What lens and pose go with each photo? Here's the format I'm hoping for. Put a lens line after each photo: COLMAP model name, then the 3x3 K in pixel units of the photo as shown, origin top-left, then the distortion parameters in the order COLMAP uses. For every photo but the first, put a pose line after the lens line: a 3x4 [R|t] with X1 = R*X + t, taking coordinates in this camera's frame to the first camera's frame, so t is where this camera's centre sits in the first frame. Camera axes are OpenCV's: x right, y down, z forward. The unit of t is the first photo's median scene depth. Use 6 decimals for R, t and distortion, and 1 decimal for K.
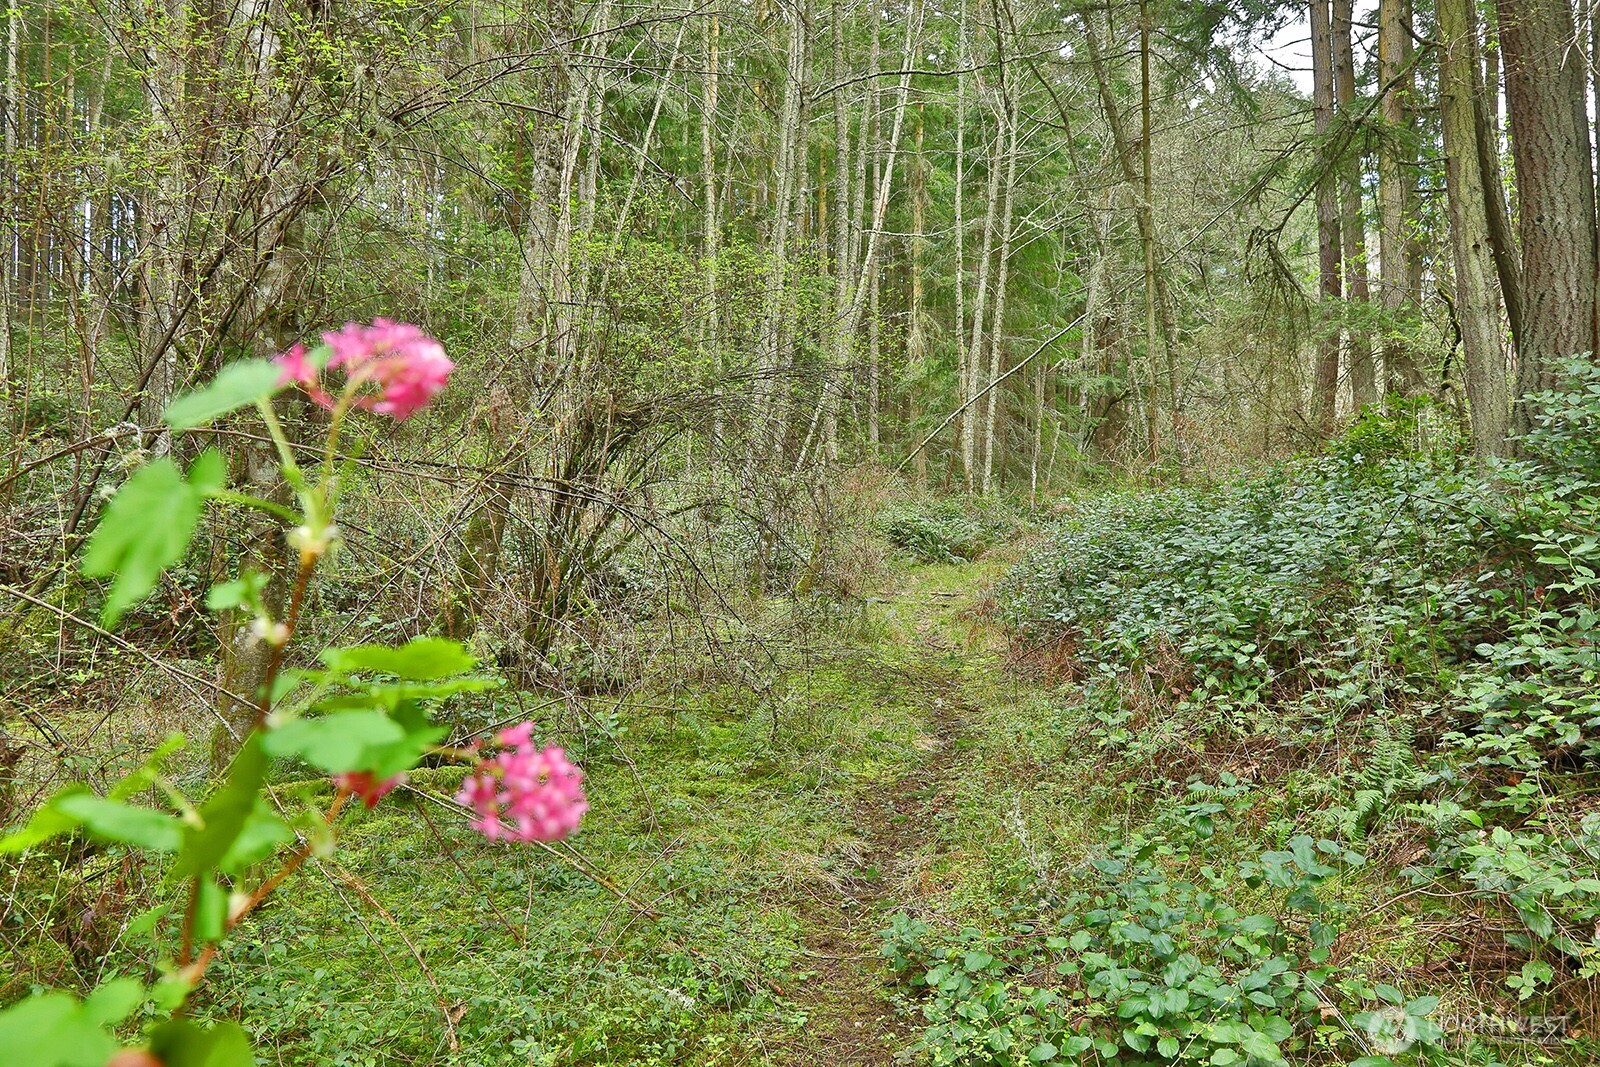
lens RADIAL K [[1107.3, 0, 800.5], [0, 1107.3, 534.9], [0, 0, 1]] dist [-0.002373, -0.000097]
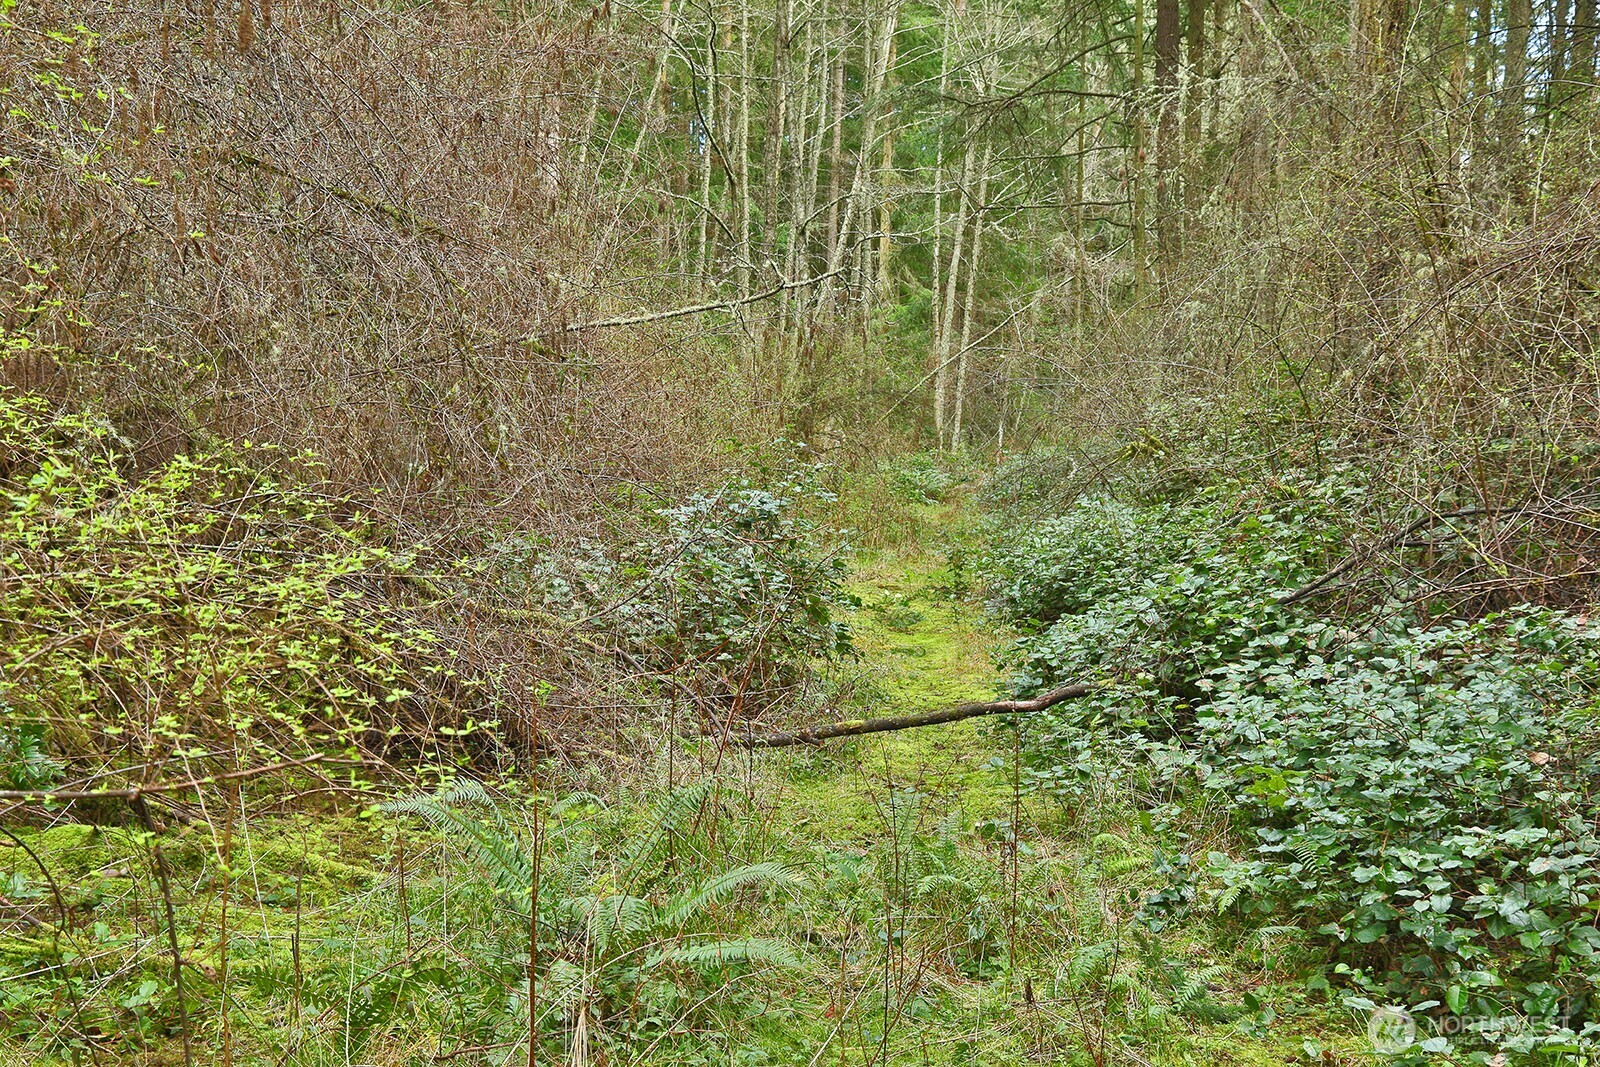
lens RADIAL K [[2078.1, 0, 799.9], [0, 2078.1, 531.8], [0, 0, 1]] dist [0.006798, 0.000000]
pose [[0.995671, 0.025508, 0.089376, -0.165706], [-0.027046, 0.999506, 0.016037, 0.015593], [-0.088923, -0.018384, 0.995869, -1.029185]]
